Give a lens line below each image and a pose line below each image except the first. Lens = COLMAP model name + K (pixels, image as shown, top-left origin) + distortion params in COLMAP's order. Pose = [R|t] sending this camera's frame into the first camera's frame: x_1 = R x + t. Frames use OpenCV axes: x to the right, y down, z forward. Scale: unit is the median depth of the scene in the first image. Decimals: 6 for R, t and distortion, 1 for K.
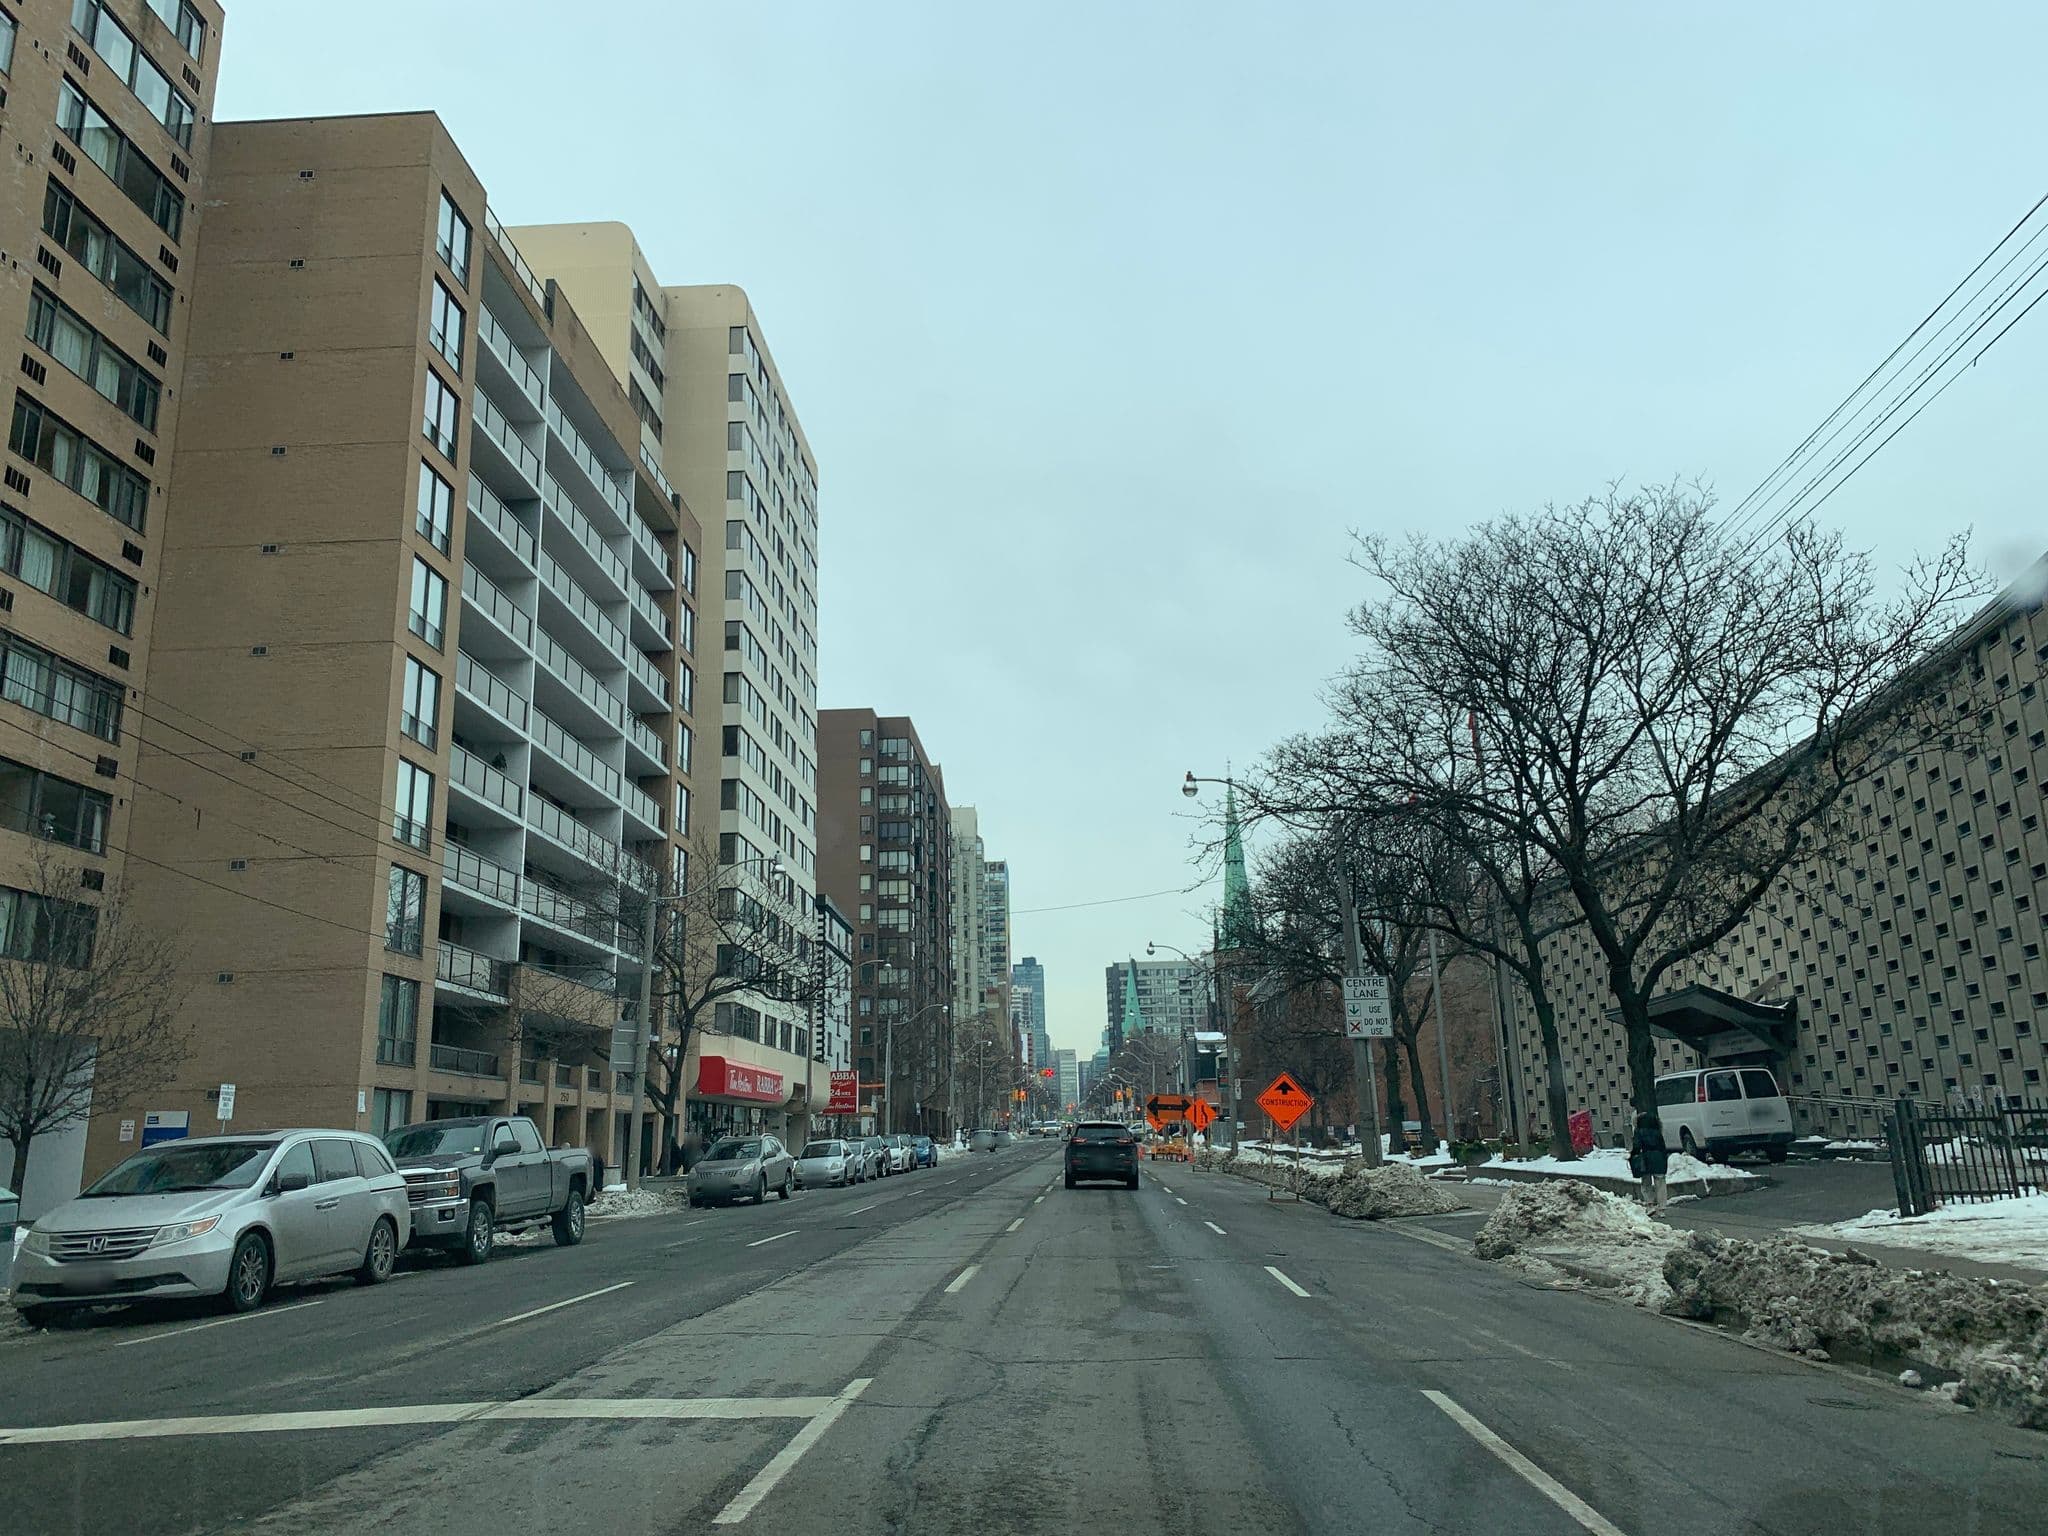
lens RADIAL K [[1544.9, 0, 1060.7], [0, 1544.9, 767.4], [0, 0, 1]] dist [0.099111, 0.002643]
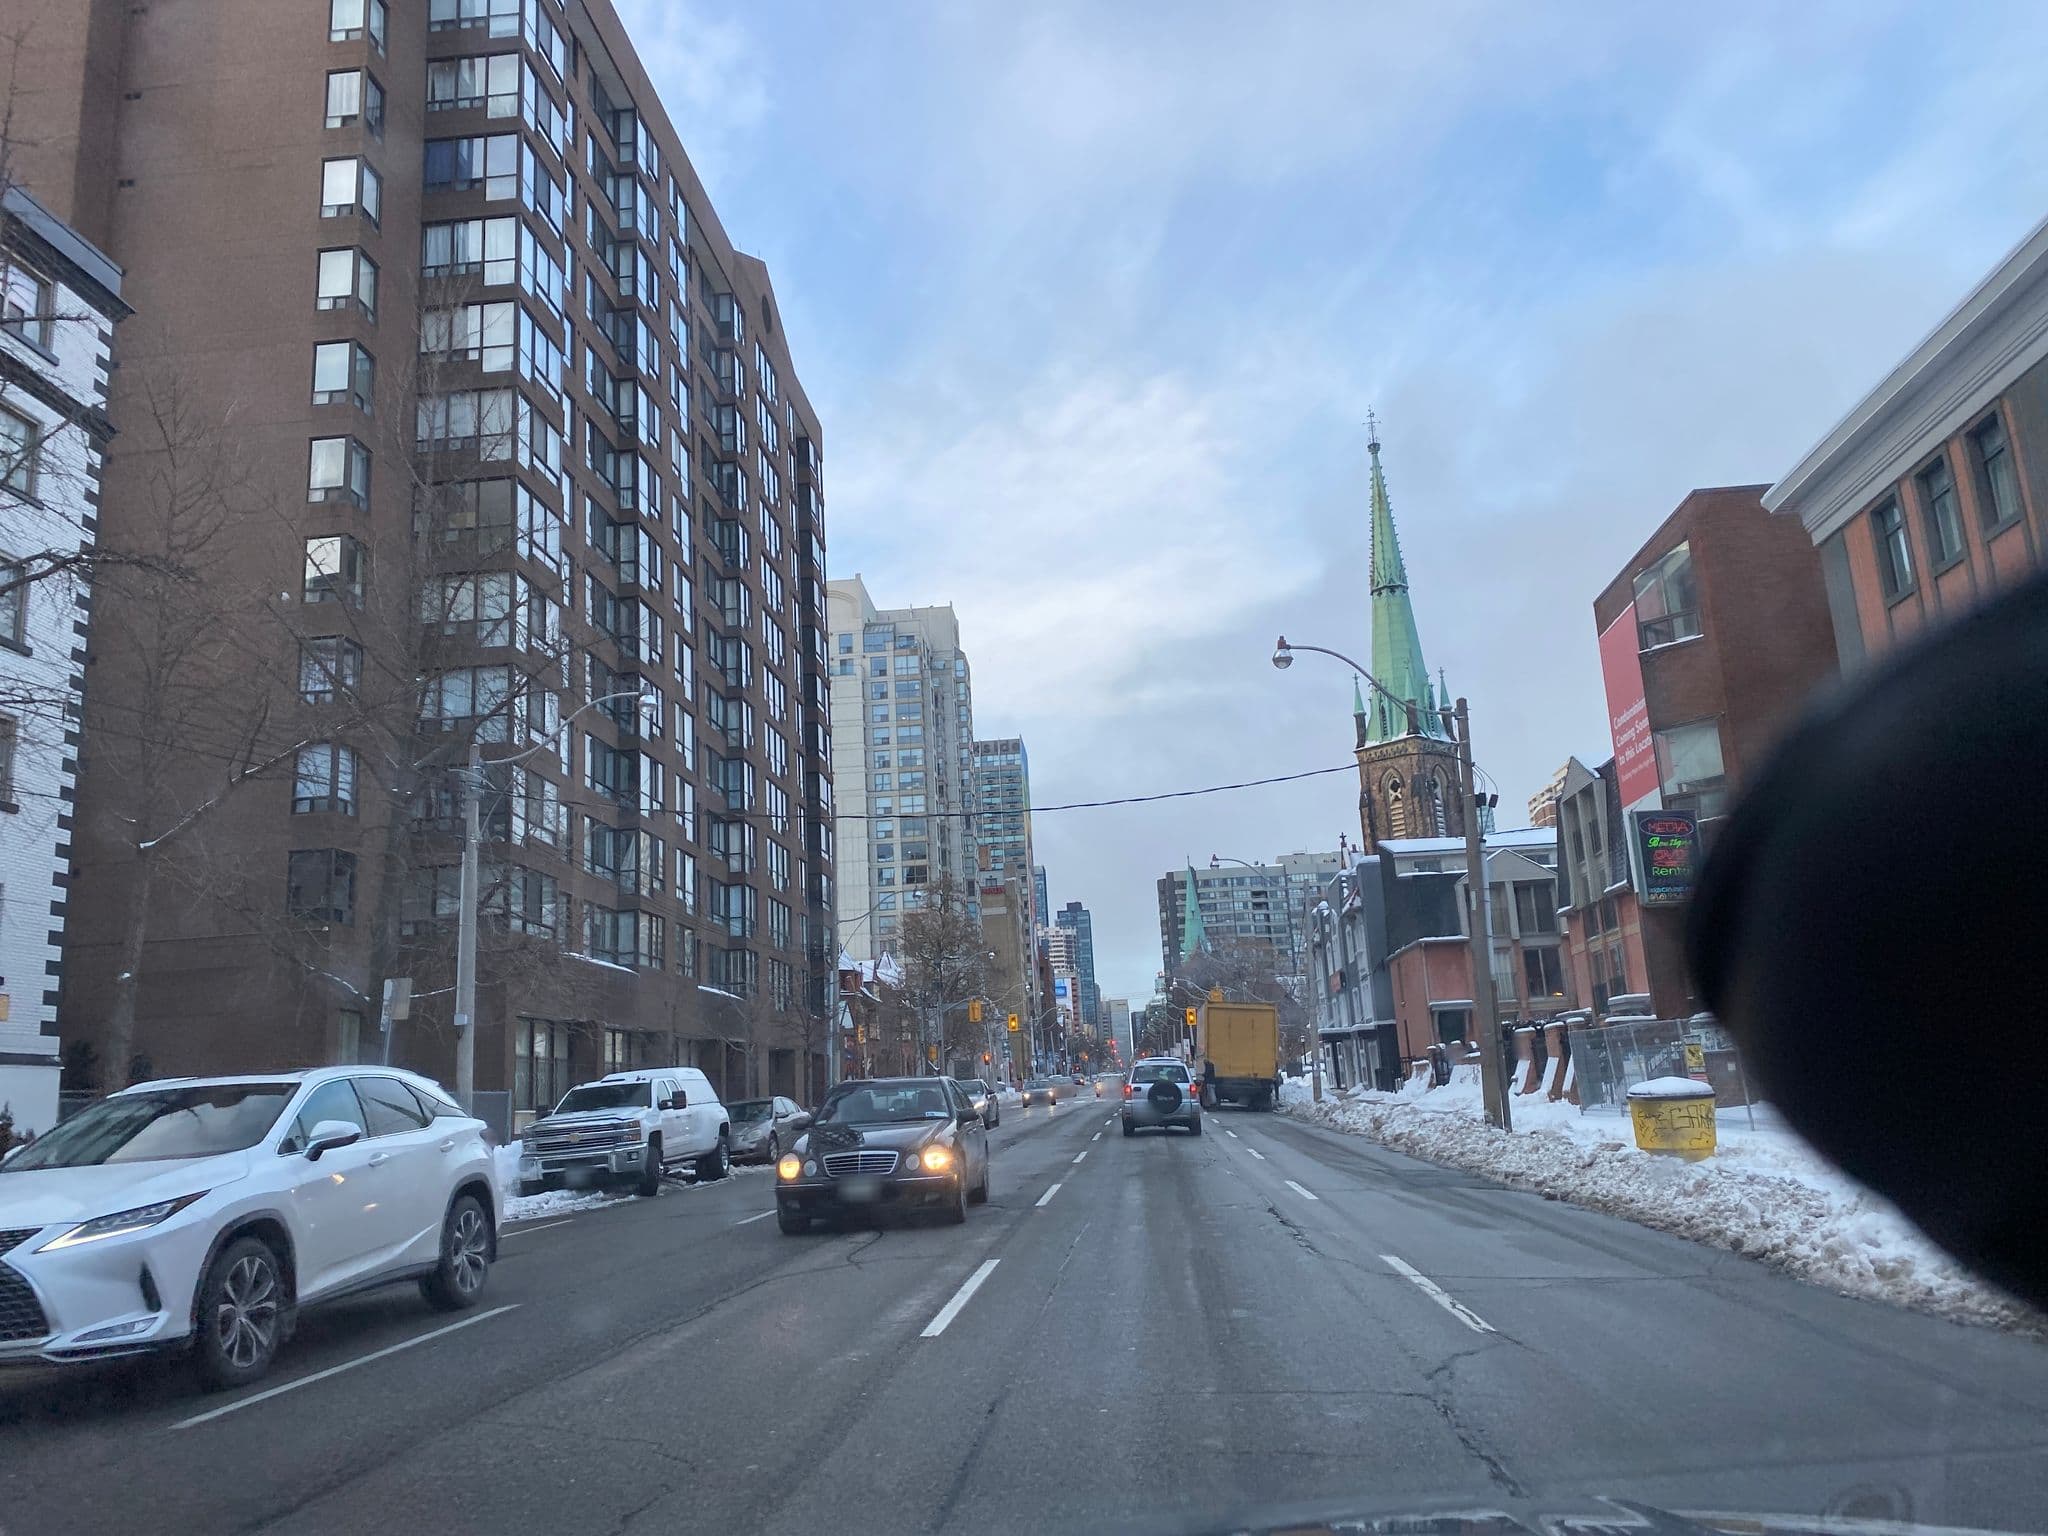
lens RADIAL K [[1538.0, 0, 1024.0], [0, 1538.0, 768.0], [0, 0, 1]] dist [0.080401, 0.000994]
pose [[0.998084, -0.030442, -0.053866, 0.005749], [0.031856, 0.999165, 0.025586, 0.051491], [0.053042, -0.027253, 0.998220, 0.219097]]
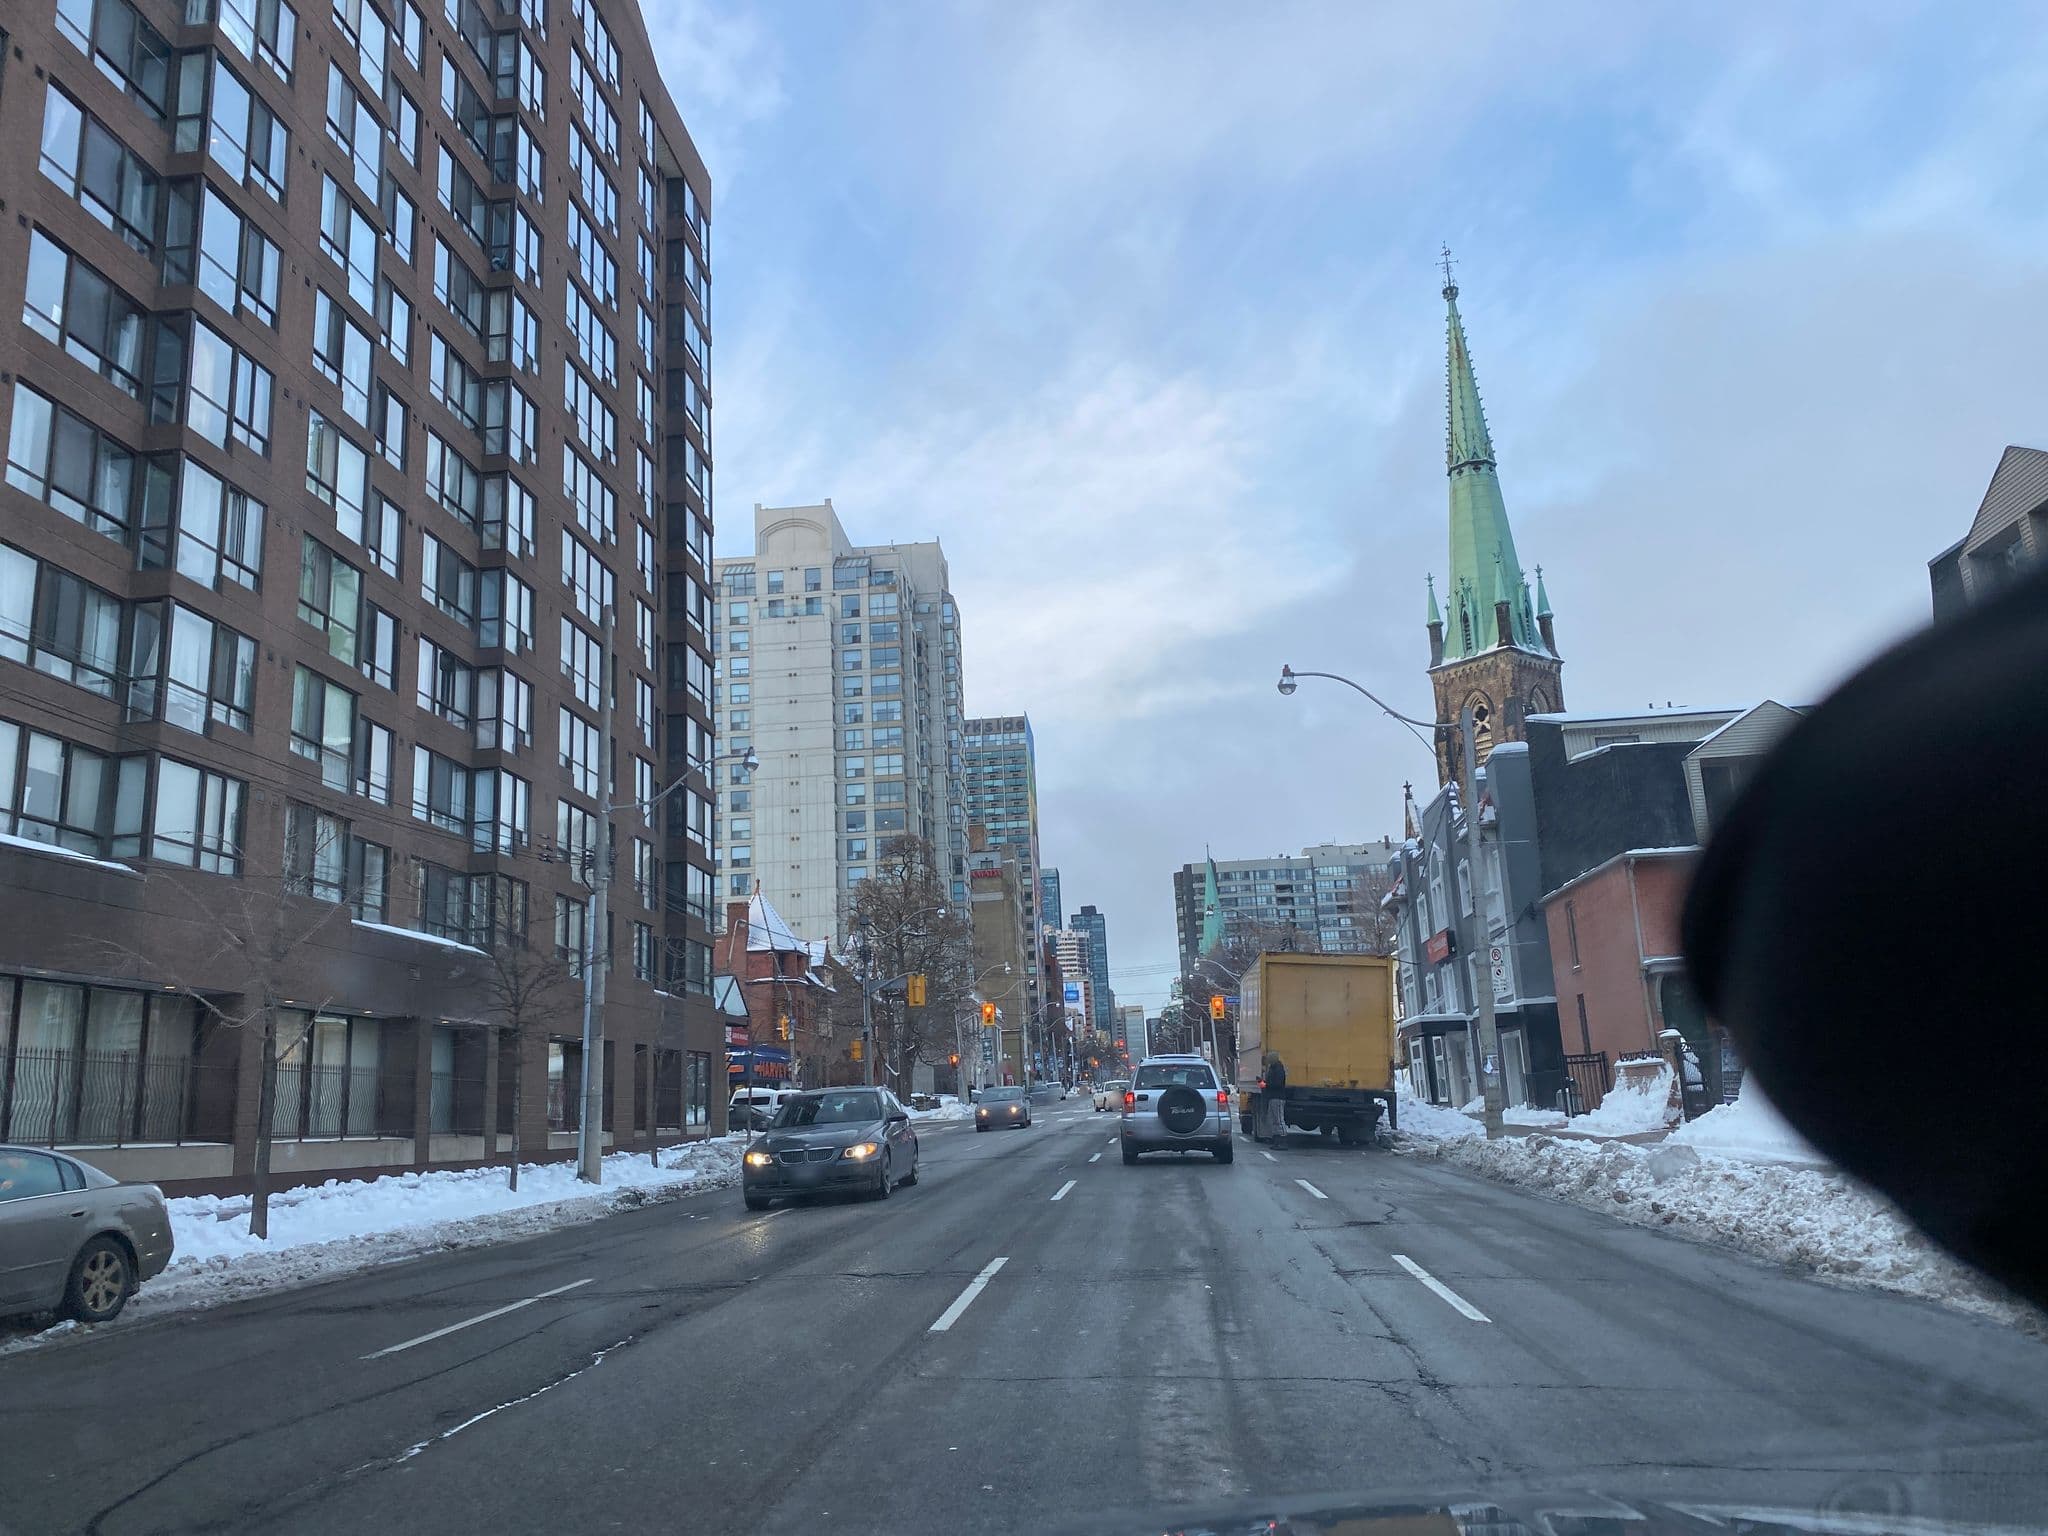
lens RADIAL K [[1545.5, 0, 1024.0], [0, 1545.5, 768.0], [0, 0, 1]] dist [0.044997, -0.004264]
pose [[0.997599, -0.026439, -0.064007, 0.007043], [0.027850, 0.999386, 0.021247, 0.064054], [0.063406, -0.022979, 0.997723, 0.274077]]
